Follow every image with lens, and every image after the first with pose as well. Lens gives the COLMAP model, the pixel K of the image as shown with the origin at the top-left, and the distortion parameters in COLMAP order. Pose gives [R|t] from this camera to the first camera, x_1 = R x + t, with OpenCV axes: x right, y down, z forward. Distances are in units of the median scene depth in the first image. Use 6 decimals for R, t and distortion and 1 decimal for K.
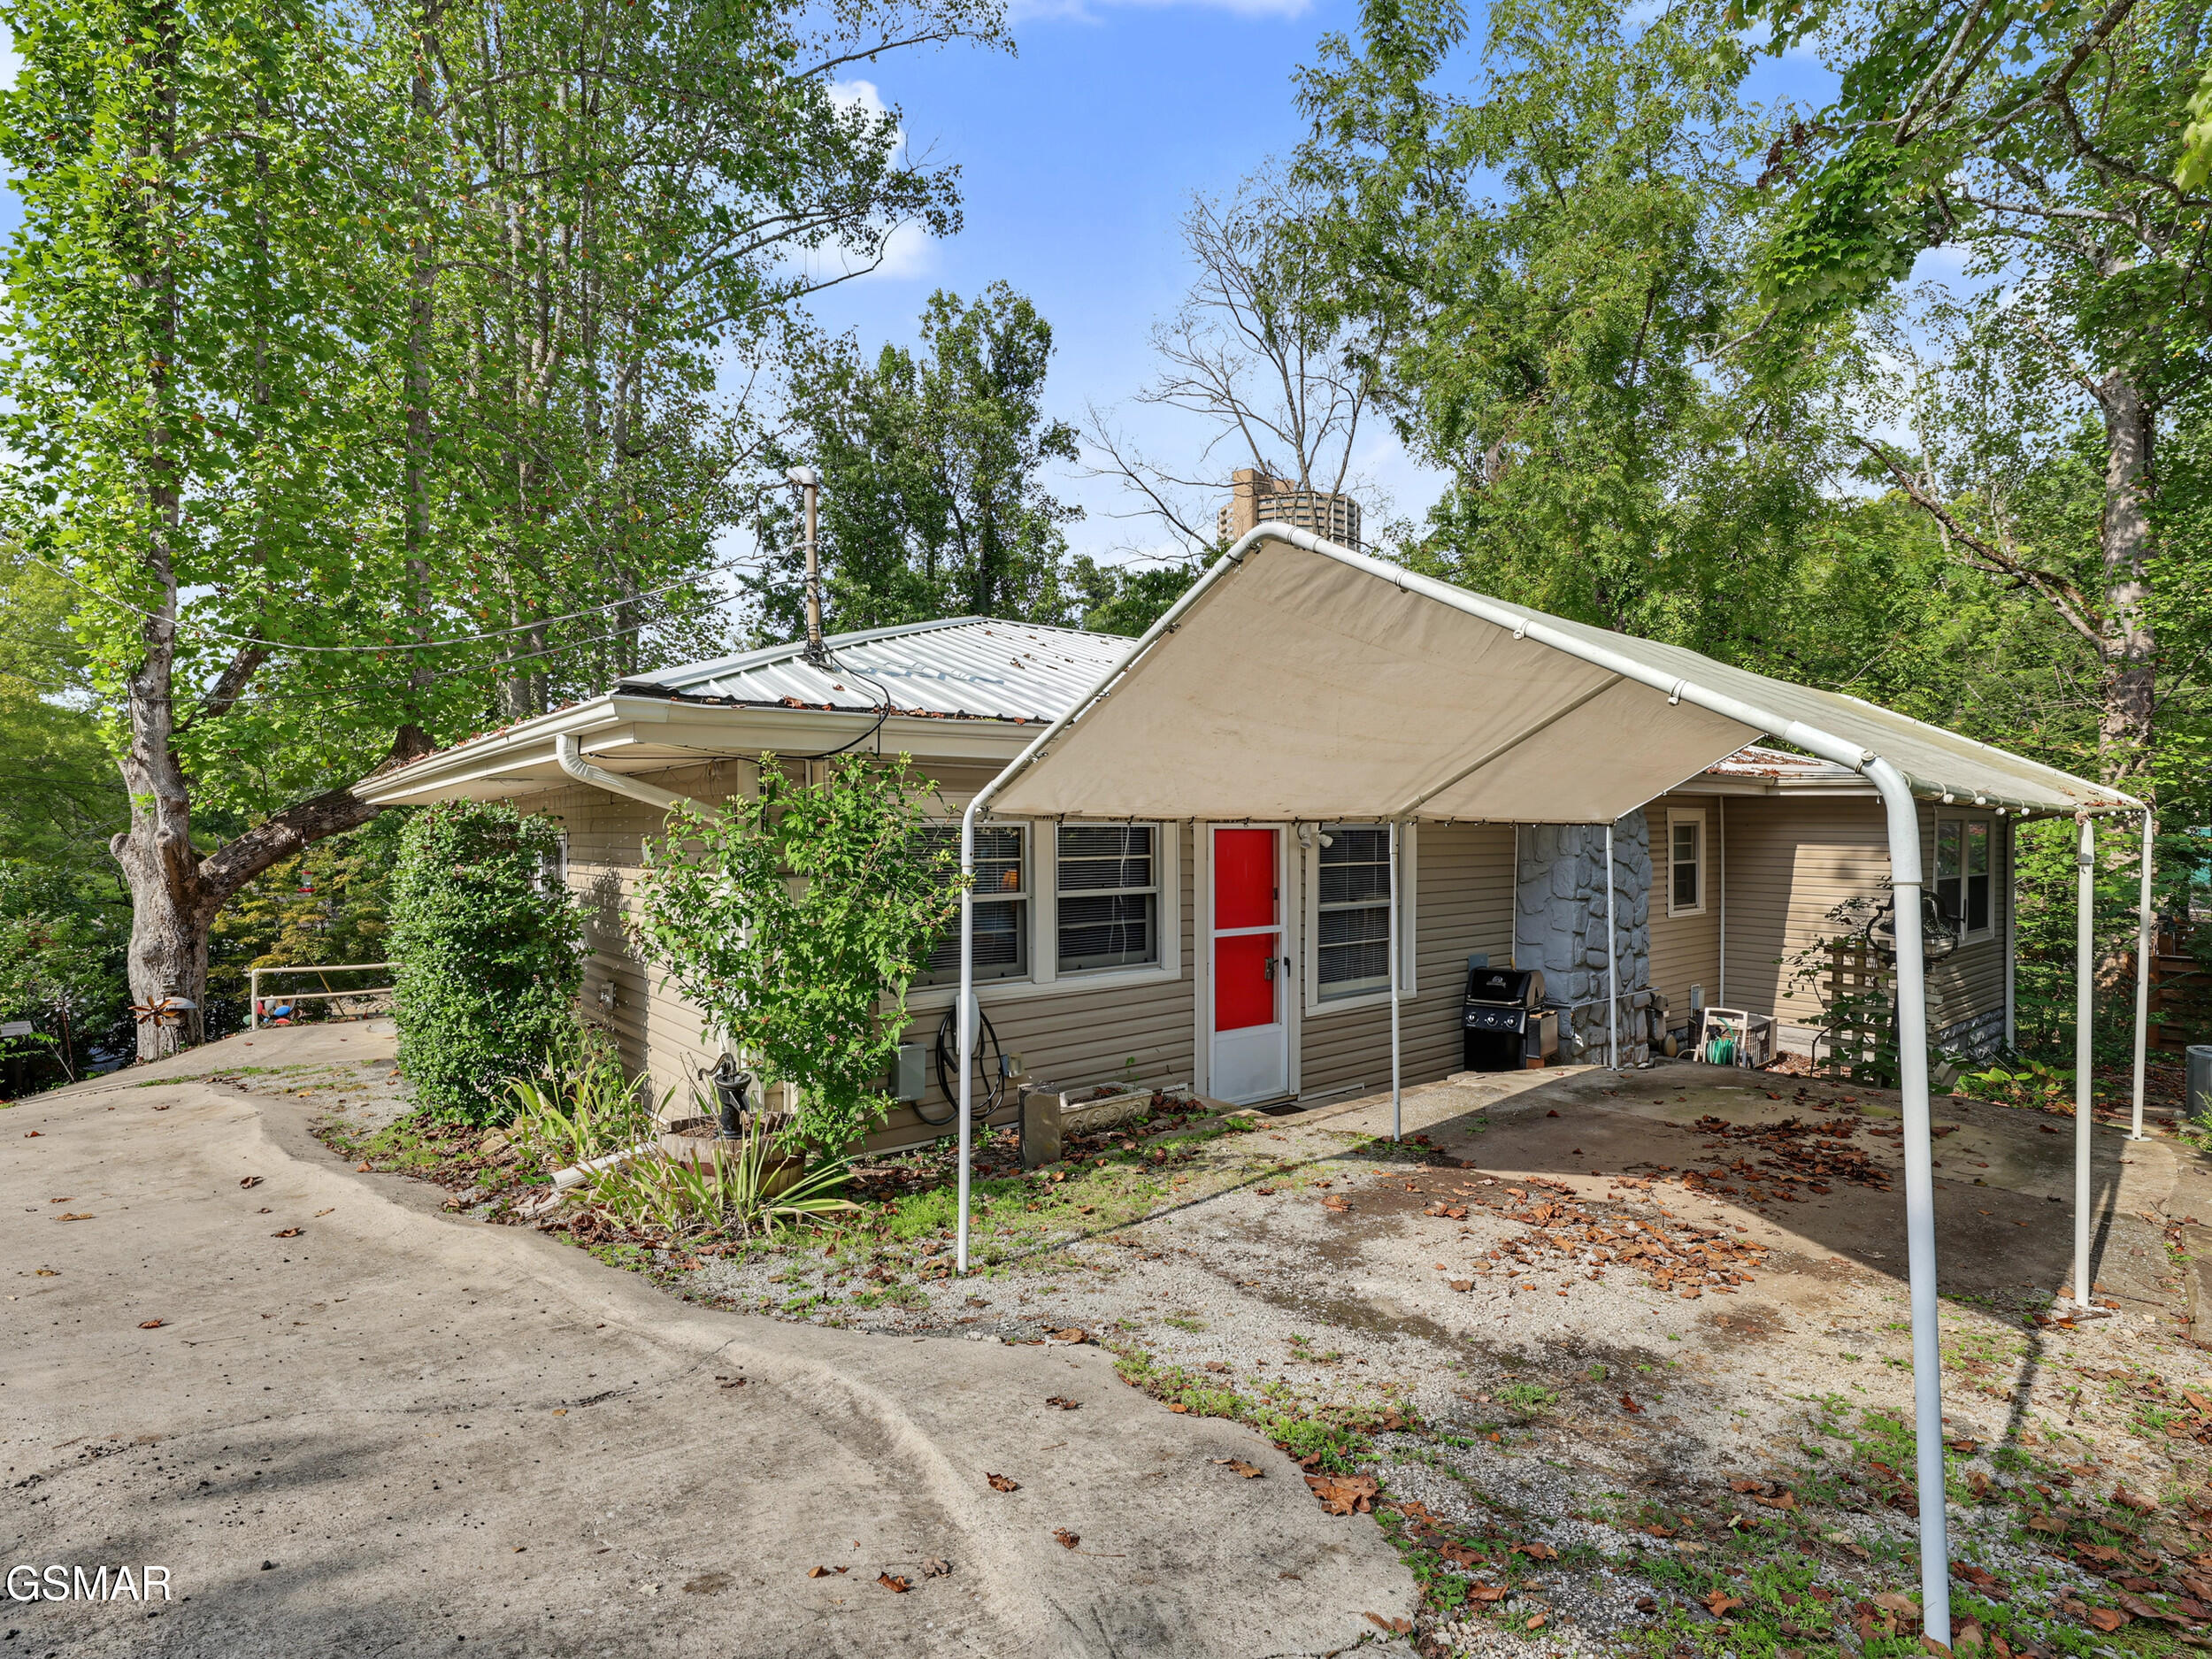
lens RADIAL K [[1105.9, 0, 1104.2], [0, 1105.9, 819.7], [0, 0, 1]] dist [-0.001281, 0.000123]
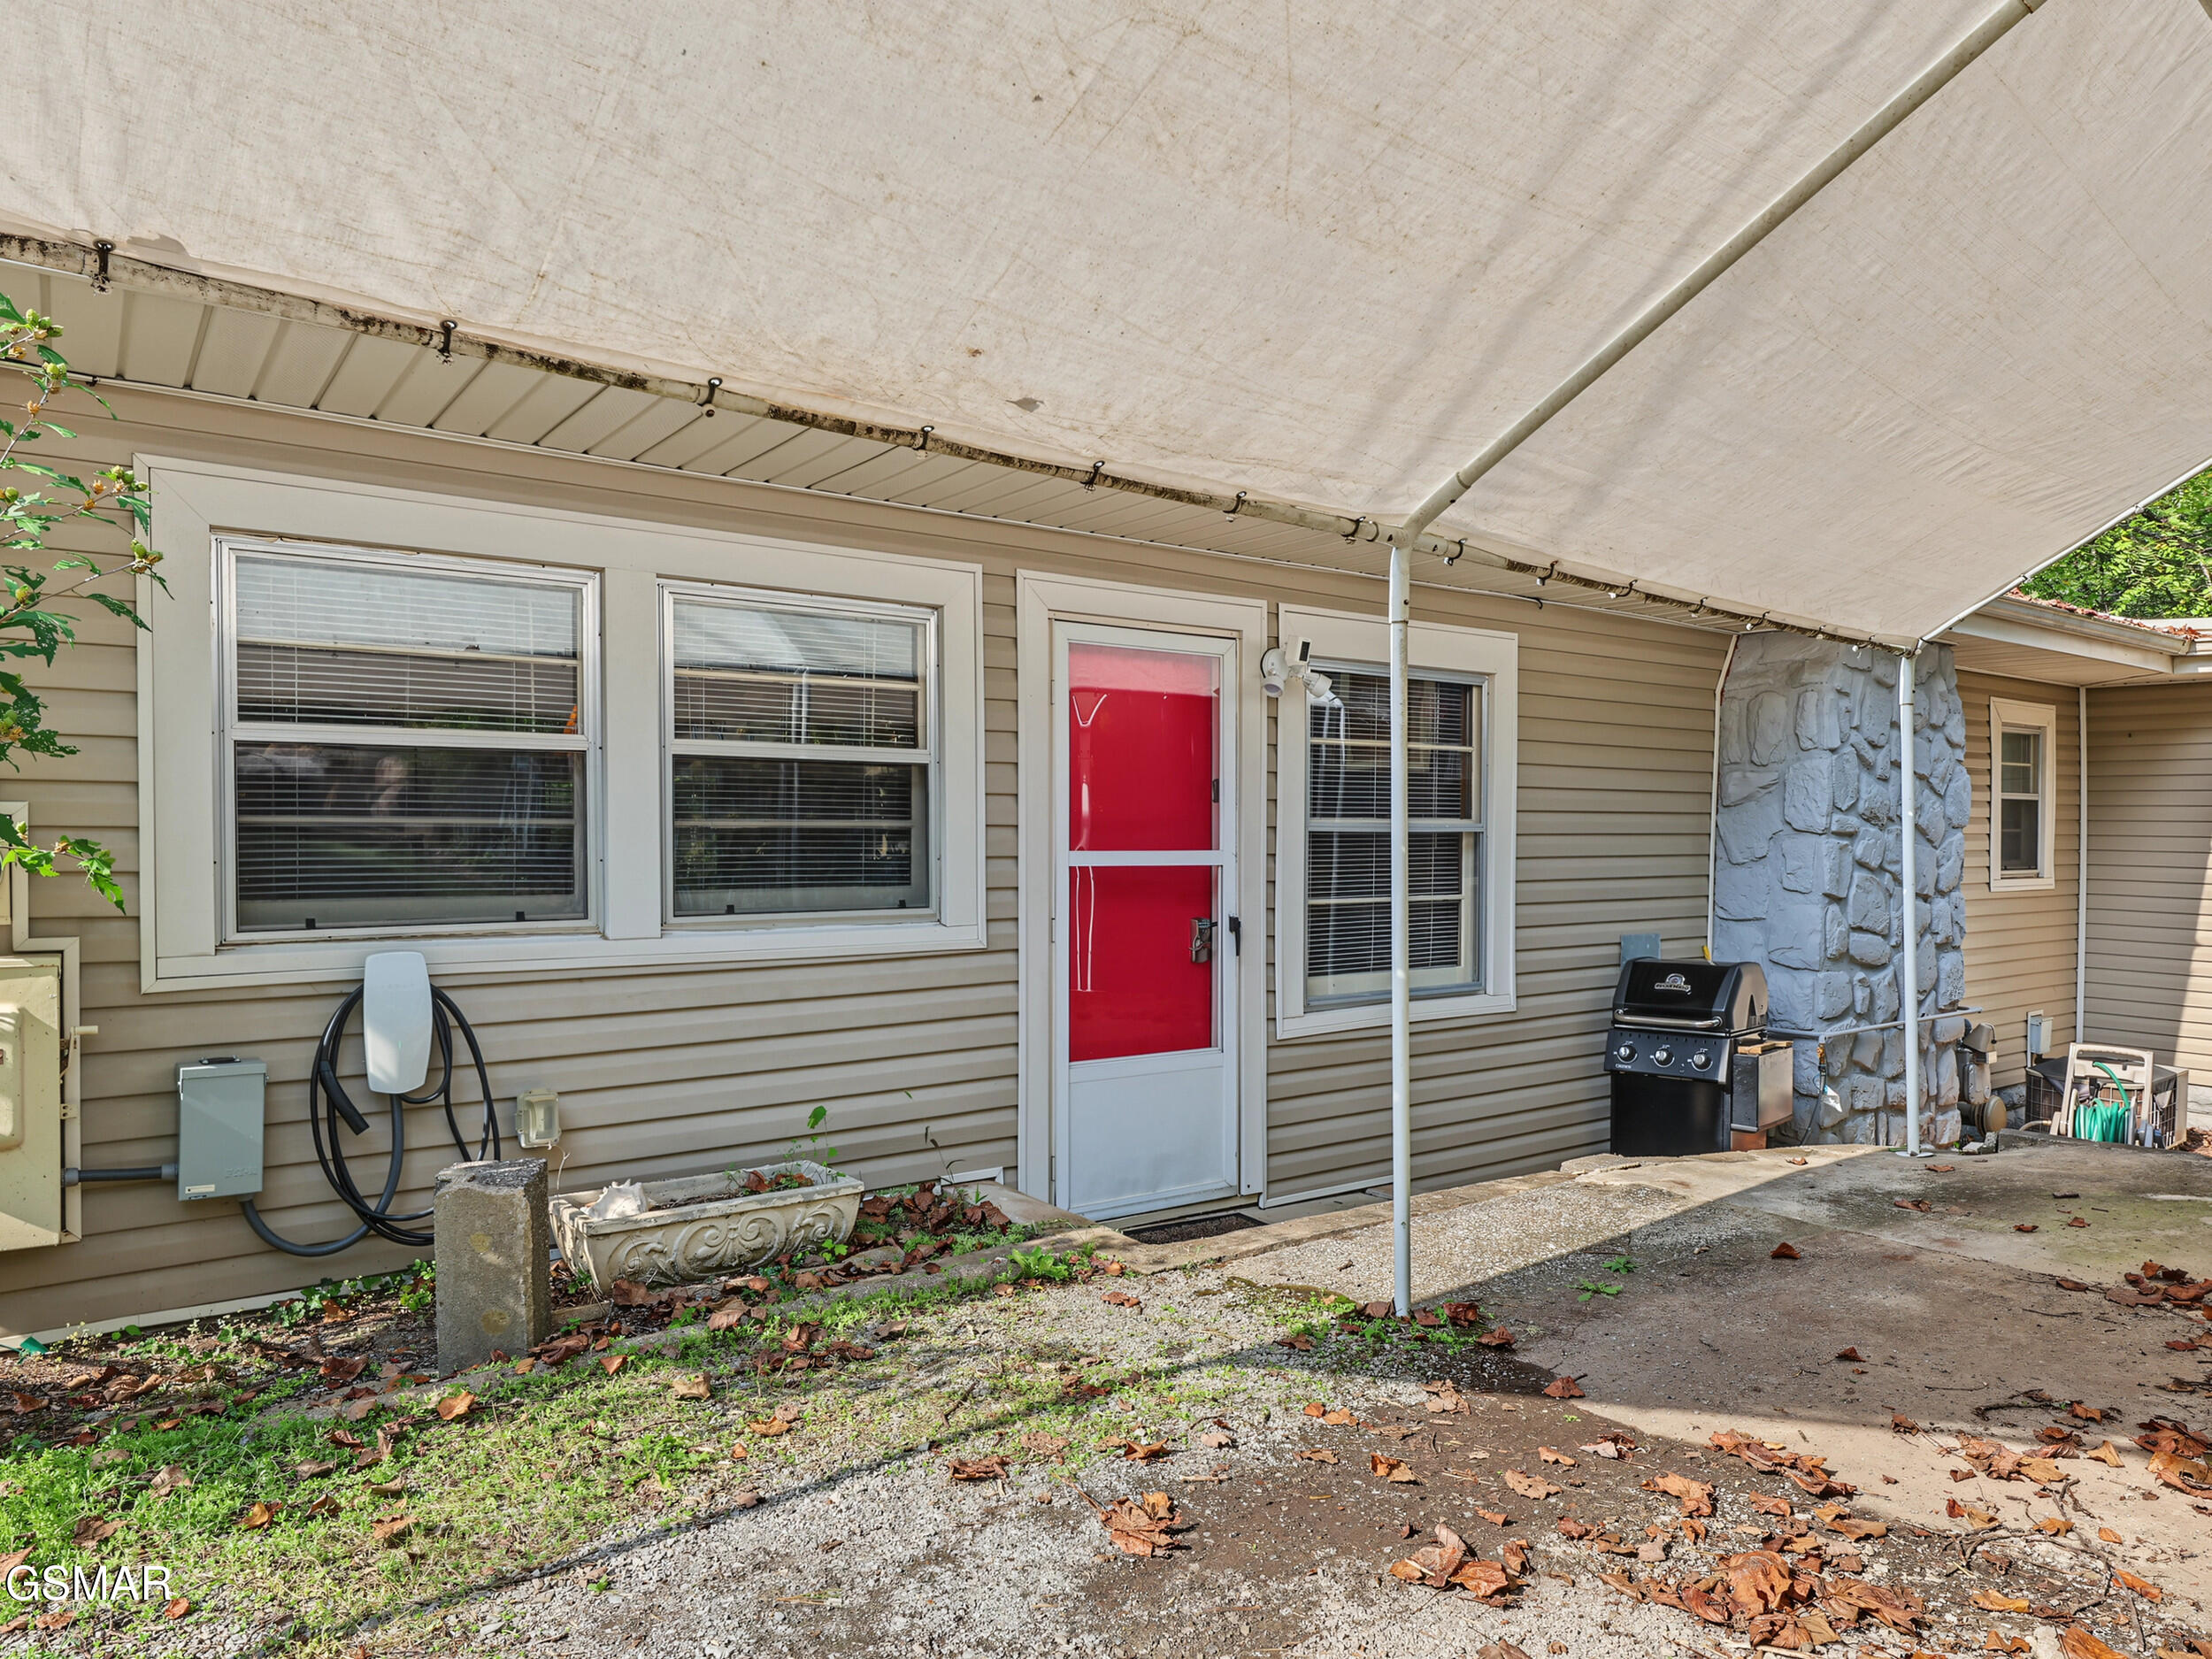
lens RADIAL K [[1440.2, 0, 1106.0], [0, 1440.2, 829.5], [0, 0, 1]] dist [0.008889, -0.019215]
pose [[0.998649, 0.005260, -0.051700, 0.165372], [-0.004999, 0.999974, 0.005176, 0.096860], [0.051726, -0.004911, 0.998649, 0.416062]]
